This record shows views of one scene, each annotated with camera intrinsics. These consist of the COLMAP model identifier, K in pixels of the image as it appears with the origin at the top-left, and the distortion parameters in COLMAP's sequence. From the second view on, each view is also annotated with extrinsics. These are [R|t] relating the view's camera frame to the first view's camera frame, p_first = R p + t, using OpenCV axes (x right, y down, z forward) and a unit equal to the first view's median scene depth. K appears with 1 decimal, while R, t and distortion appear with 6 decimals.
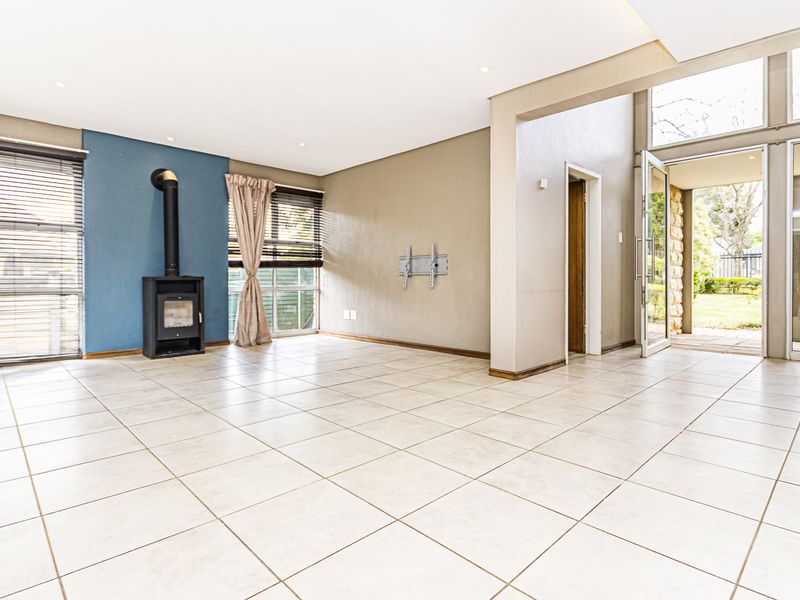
lens RADIAL K [[446.4, 0, 407.0], [0, 446.4, 280.9], [0, 0, 1]] dist [0.015152, -0.005231]
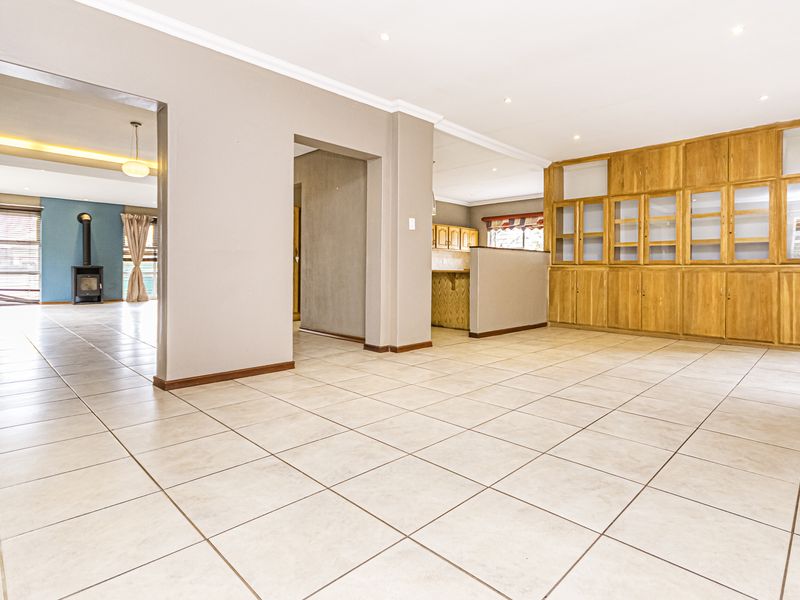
lens RADIAL K [[434.2, 0, 430.9], [0, 434.2, 272.2], [0, 0, 1]] dist [0.004620, 0.004185]
pose [[0.998956, 0.009458, 0.044698, 0.959287], [-0.009650, 0.999945, 0.004078, -0.004300], [-0.044657, -0.004505, 0.998992, -1.066906]]
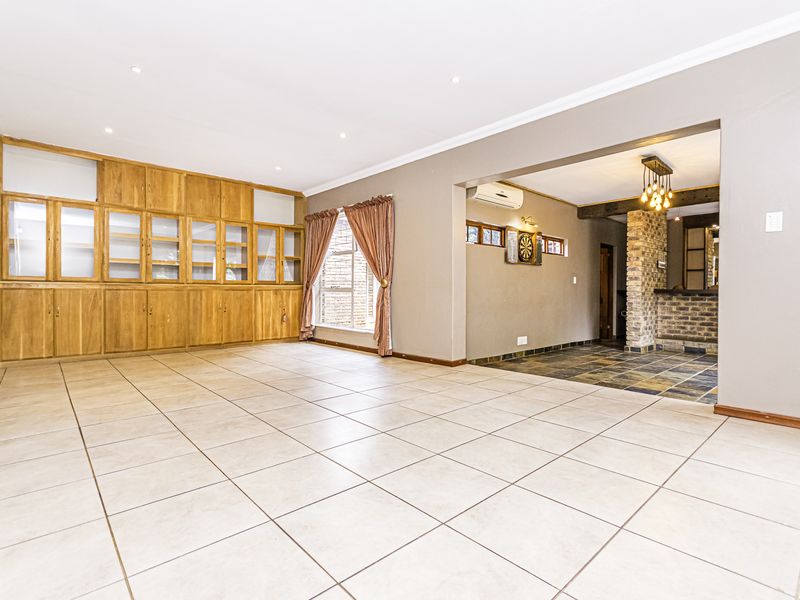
lens RADIAL K [[405.1, 0, 400.4], [0, 405.1, 295.7], [0, 0, 1]] dist [0.000783, -0.000333]
pose [[0.039289, -0.007252, 0.999202, 0.525698], [-0.002818, 0.999969, 0.007368, -0.001272], [-0.999224, -0.003105, 0.039267, -0.628258]]
